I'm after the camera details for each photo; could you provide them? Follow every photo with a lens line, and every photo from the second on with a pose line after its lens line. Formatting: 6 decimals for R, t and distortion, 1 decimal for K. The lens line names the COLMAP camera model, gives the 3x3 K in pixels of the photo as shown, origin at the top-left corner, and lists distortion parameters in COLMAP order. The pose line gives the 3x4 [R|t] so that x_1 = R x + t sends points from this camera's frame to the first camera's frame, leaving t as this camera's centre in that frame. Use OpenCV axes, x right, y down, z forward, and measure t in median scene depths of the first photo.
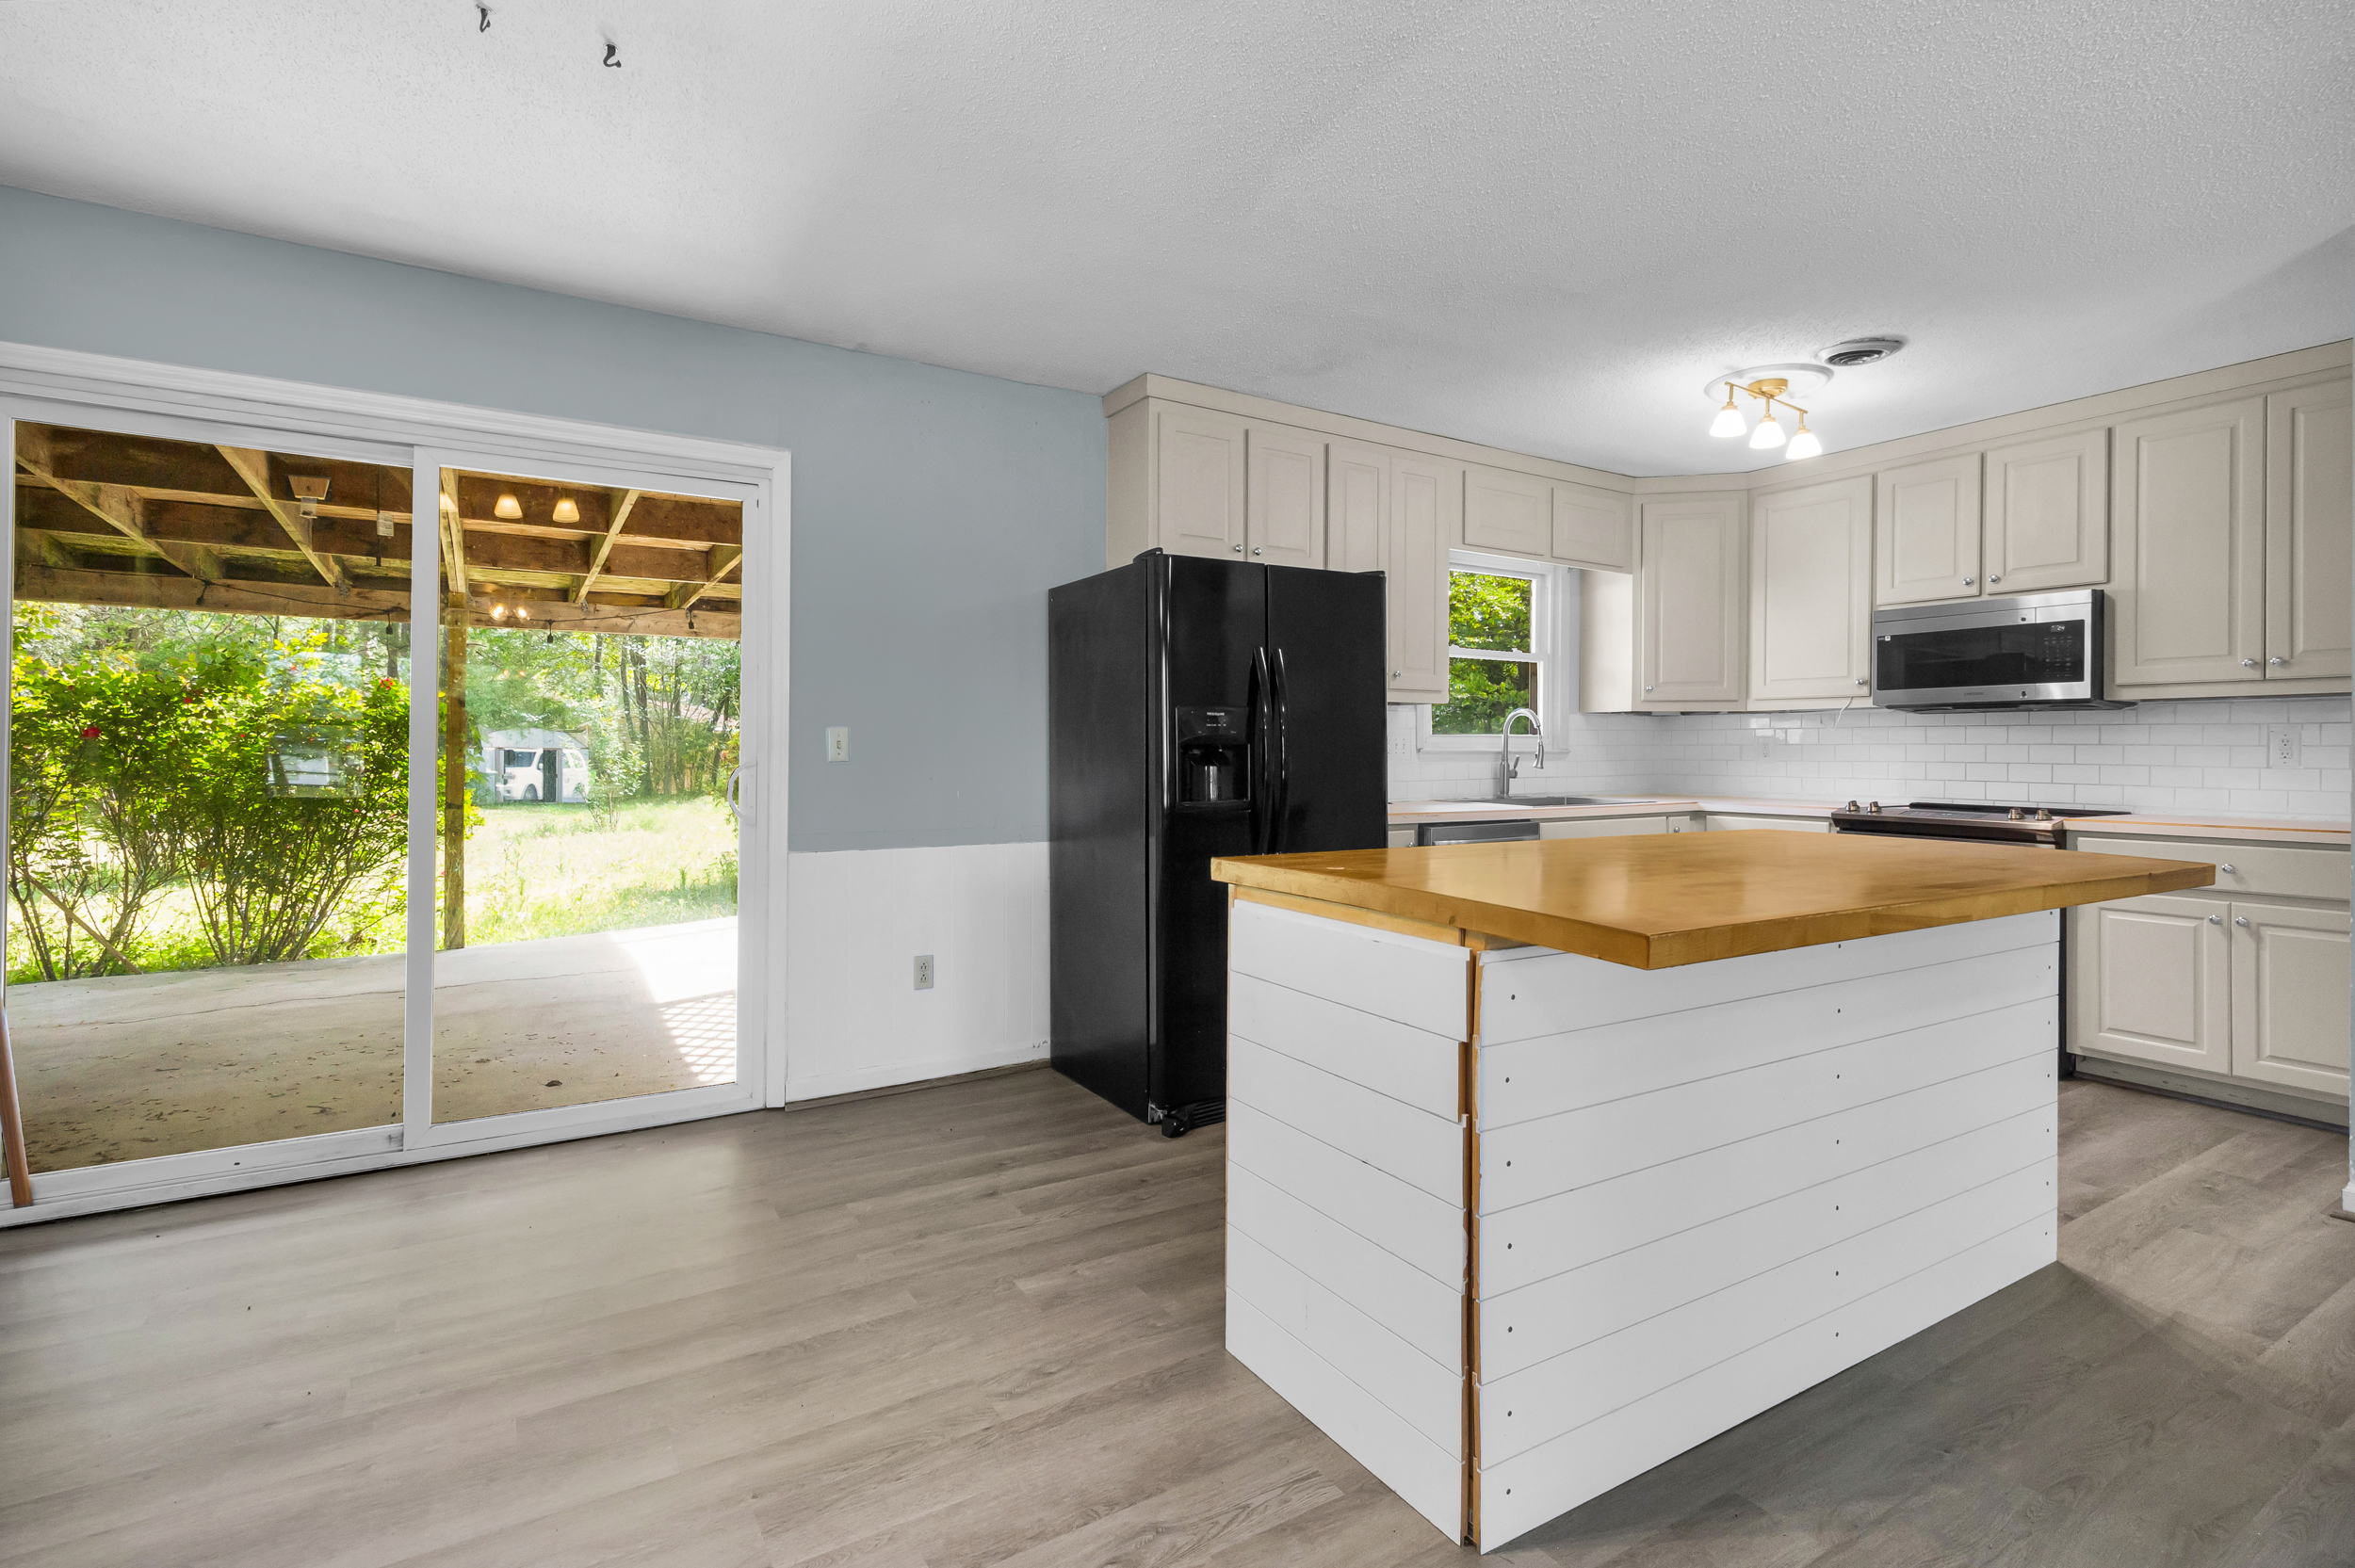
lens RADIAL K [[1112.3, 0, 1183.9], [0, 1112.3, 747.4], [0, 0, 1]] dist [-0.000792, 0.000078]
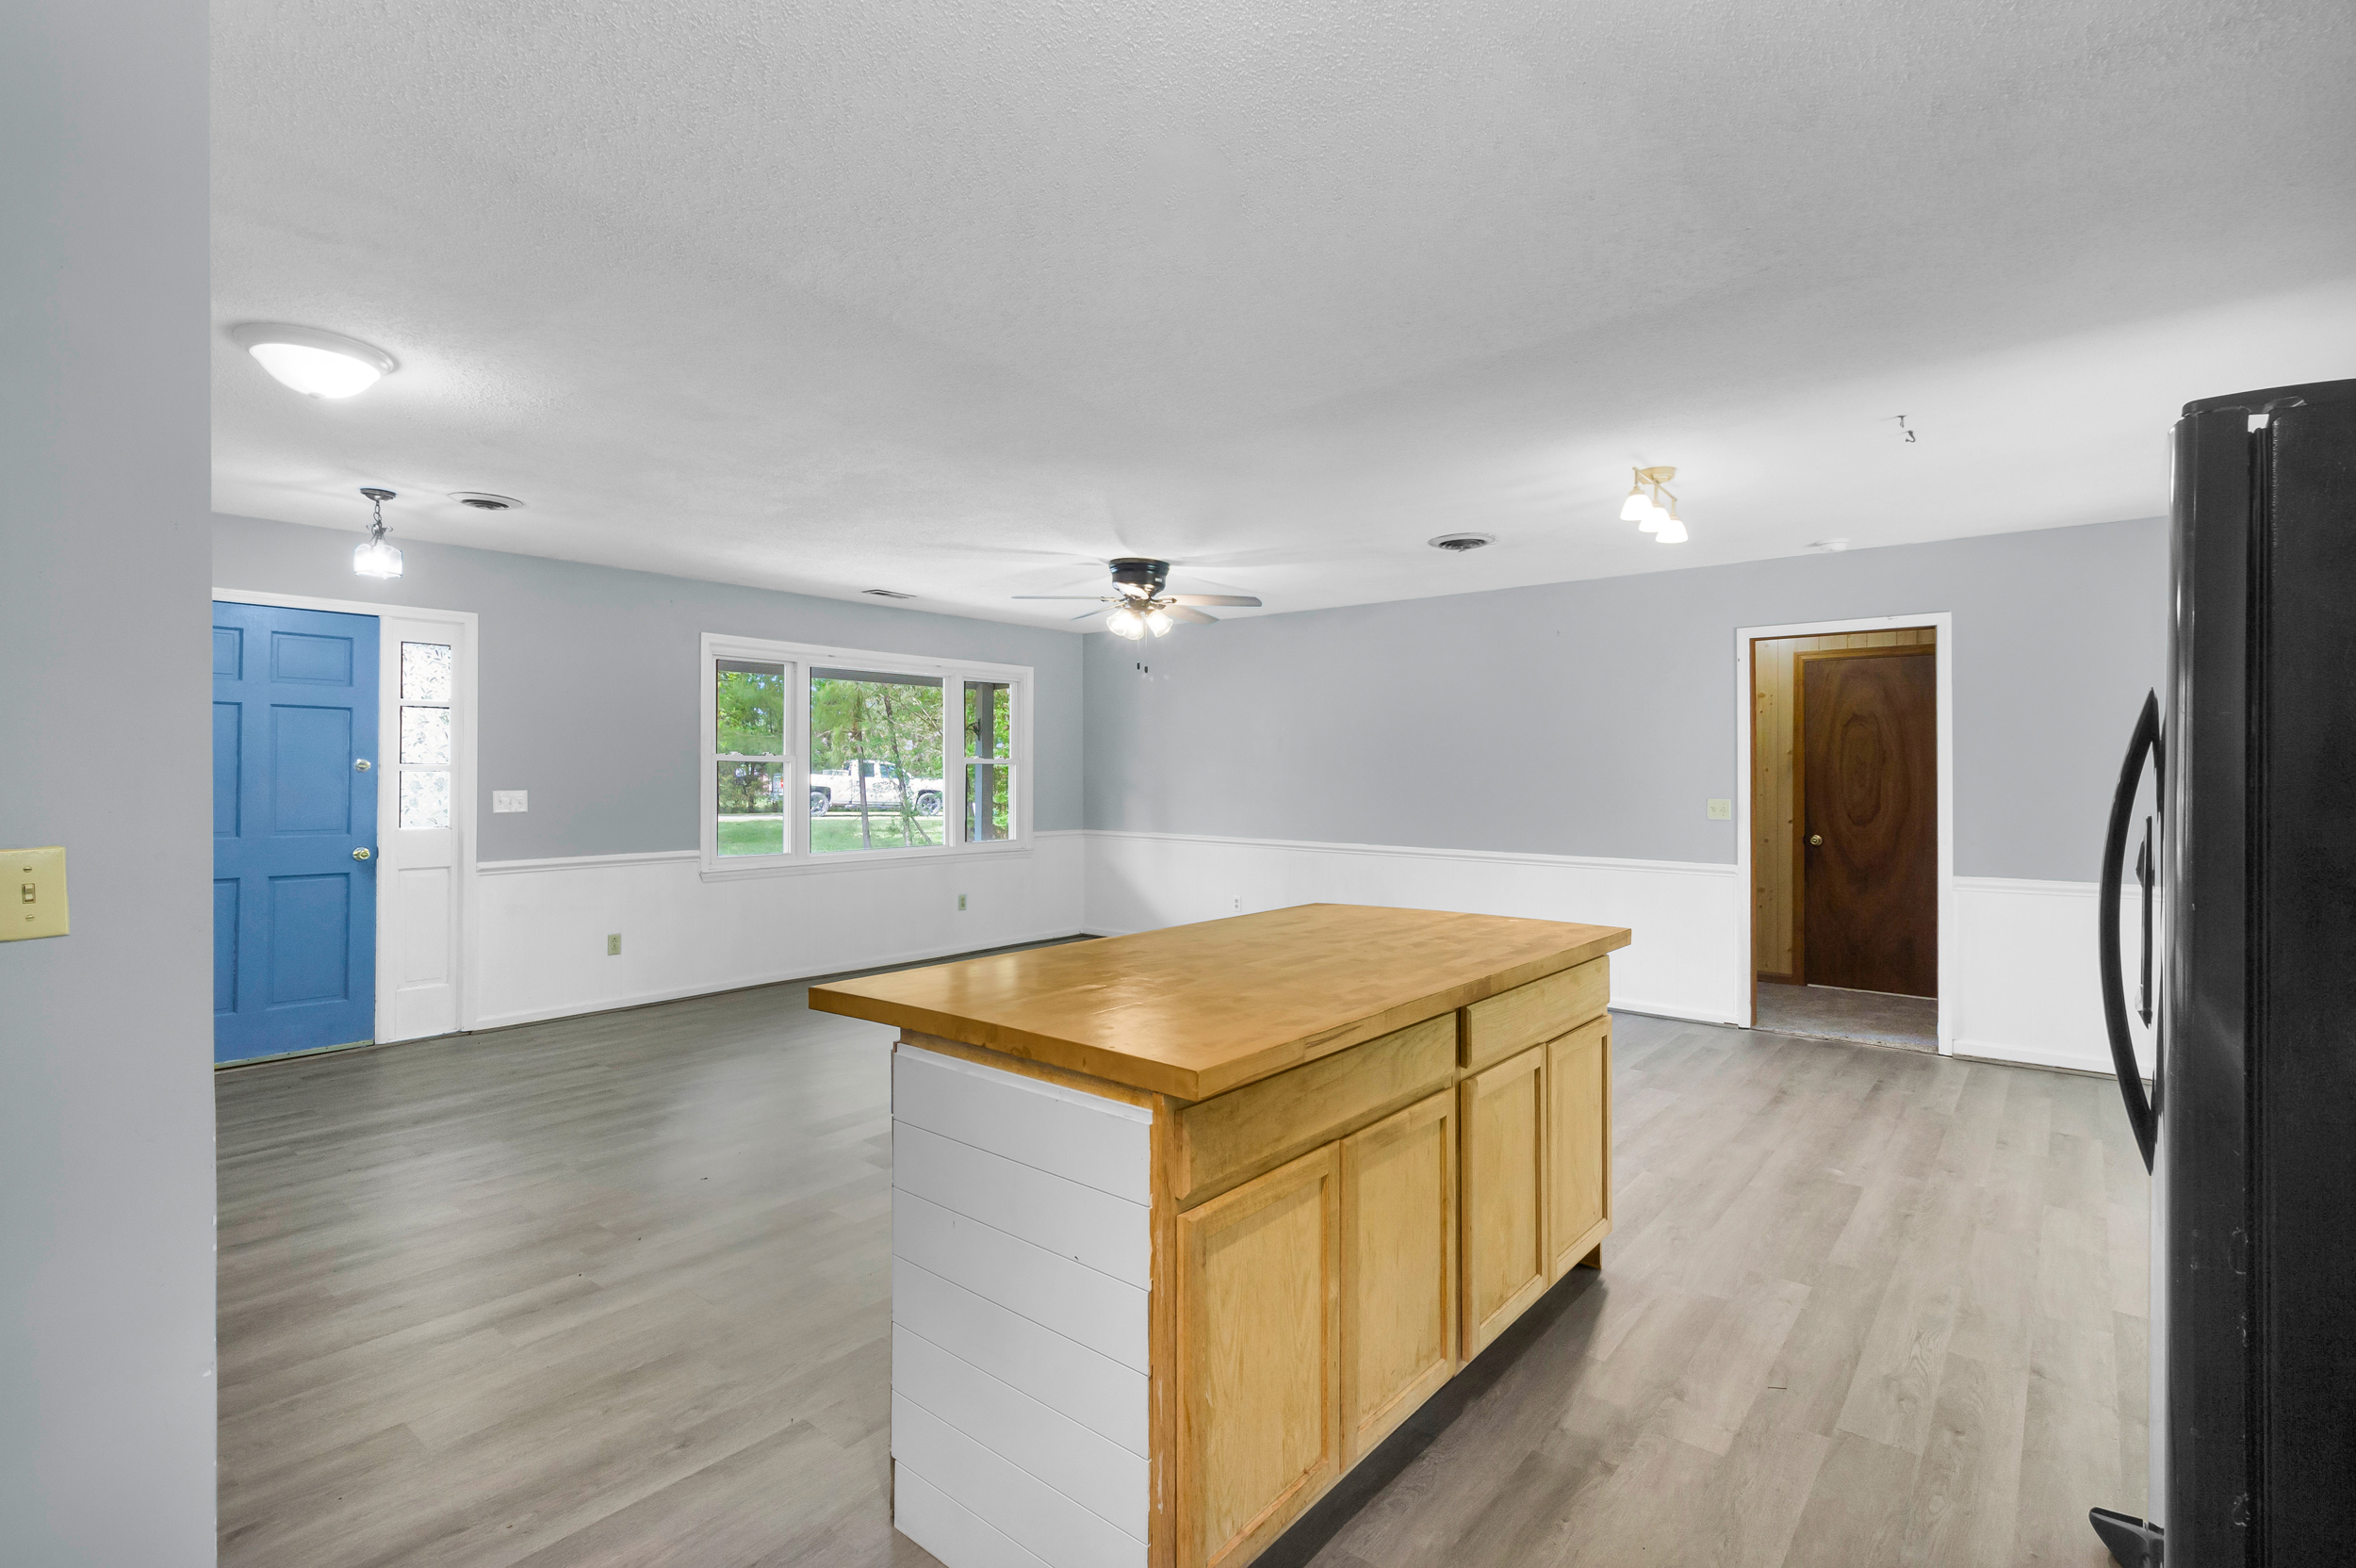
lens RADIAL K [[1106.1, 0, 1181.2], [0, 1106.1, 764.4], [0, 0, 1]] dist [-0.002293, 0.005324]
pose [[-0.948652, -0.006655, -0.316251, 0.535387], [-0.001477, 0.999861, -0.016610, -0.040840], [0.316317, -0.015290, -0.948530, 1.175408]]
